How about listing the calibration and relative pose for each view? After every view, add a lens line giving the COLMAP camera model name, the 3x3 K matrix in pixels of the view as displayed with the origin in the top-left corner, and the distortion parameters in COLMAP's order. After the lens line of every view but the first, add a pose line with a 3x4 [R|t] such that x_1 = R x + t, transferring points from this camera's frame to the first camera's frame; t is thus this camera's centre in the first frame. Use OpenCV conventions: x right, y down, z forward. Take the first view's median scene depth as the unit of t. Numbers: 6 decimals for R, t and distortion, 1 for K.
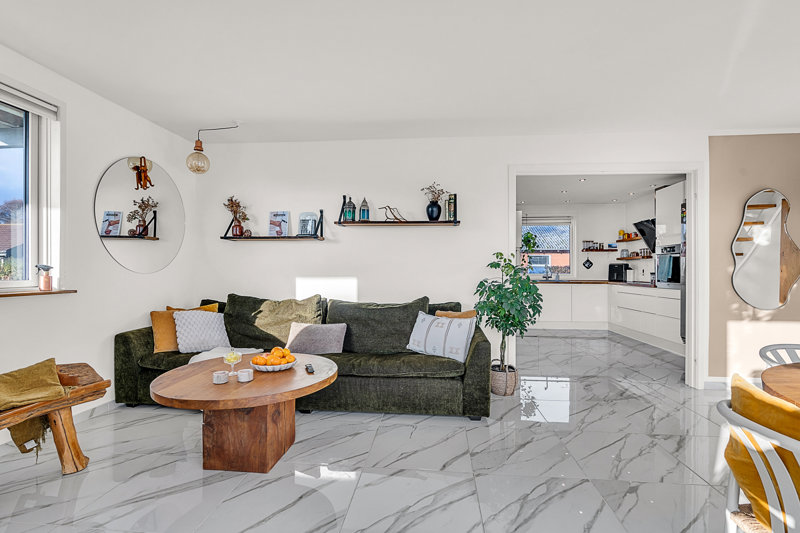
lens RADIAL K [[350.5, 0, 410.8], [0, 350.5, 270.0], [0, 0, 1]] dist [-0.000344, -0.000040]
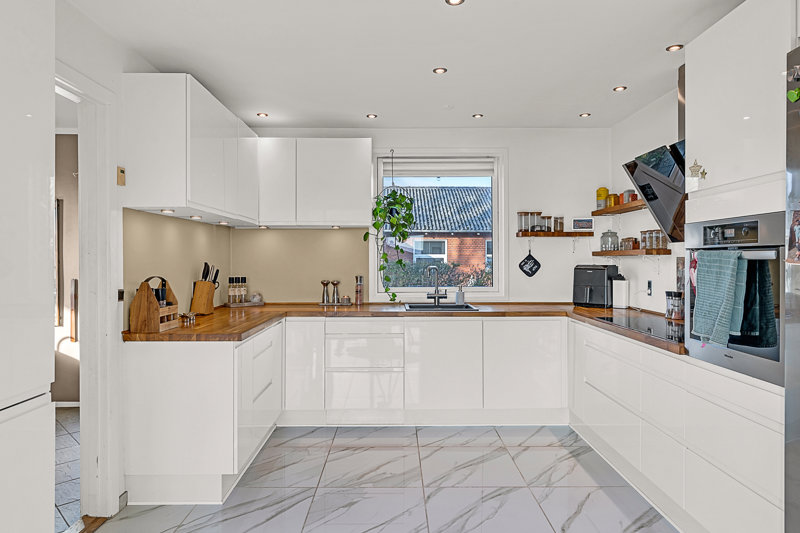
lens RADIAL K [[474.1, 0, 398.6], [0, 474.1, 258.4], [0, 0, 1]] dist [-0.003750, -0.000754]
pose [[0.995695, -0.002473, 0.092657, 0.301802], [0.002589, 0.999996, -0.001137, -0.026445], [-0.092654, 0.001372, 0.995697, 0.448491]]
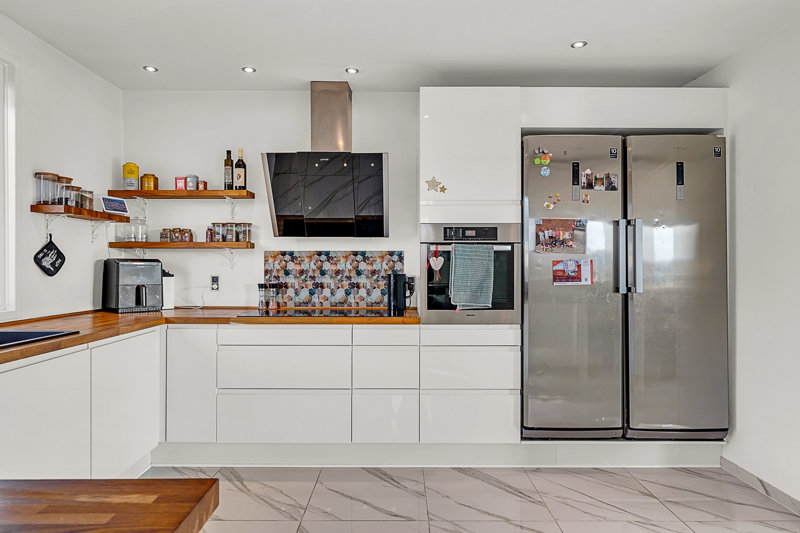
lens RADIAL K [[474.1, 0, 398.6], [0, 474.1, 258.4], [0, 0, 1]] dist [-0.003750, -0.000754]
pose [[-0.073369, 0.013731, 0.997210, 0.115887], [-0.003868, 0.999894, -0.014052, -0.013318], [-0.997297, -0.004888, -0.073308, 0.783420]]
